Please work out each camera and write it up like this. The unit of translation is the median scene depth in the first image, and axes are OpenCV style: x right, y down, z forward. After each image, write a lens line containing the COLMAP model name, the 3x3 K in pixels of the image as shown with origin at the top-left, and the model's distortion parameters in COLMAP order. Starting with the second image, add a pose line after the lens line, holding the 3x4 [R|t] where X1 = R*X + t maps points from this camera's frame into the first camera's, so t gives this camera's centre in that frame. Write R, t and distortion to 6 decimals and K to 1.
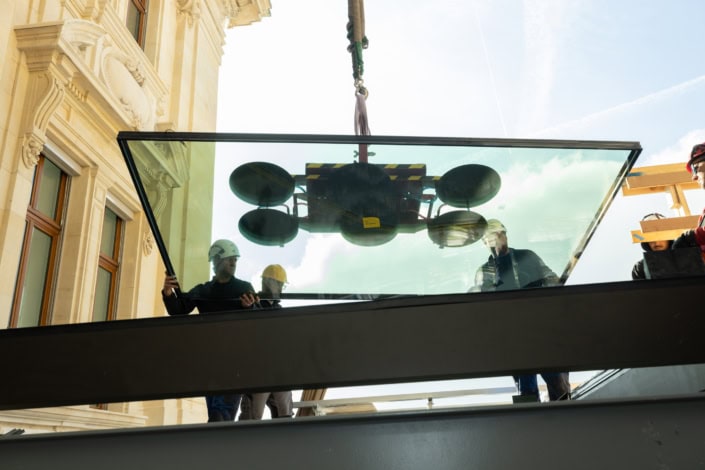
lens RADIAL K [[577.5, 0, 351.7], [0, 577.5, 234.1], [0, 0, 1]] dist [0.020421, -0.012714]
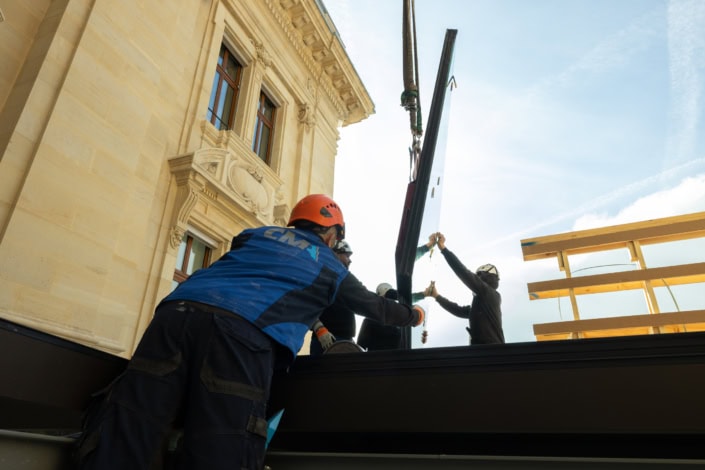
lens RADIAL K [[479.4, 0, 352.5], [0, 479.4, 232.2], [0, 0, 1]] dist [0.007666, 0.002181]
pose [[0.951353, -0.056068, -0.302957, 0.244574], [0.030891, 0.995706, -0.087270, -0.027721], [0.306549, 0.073666, 0.949000, -0.055634]]
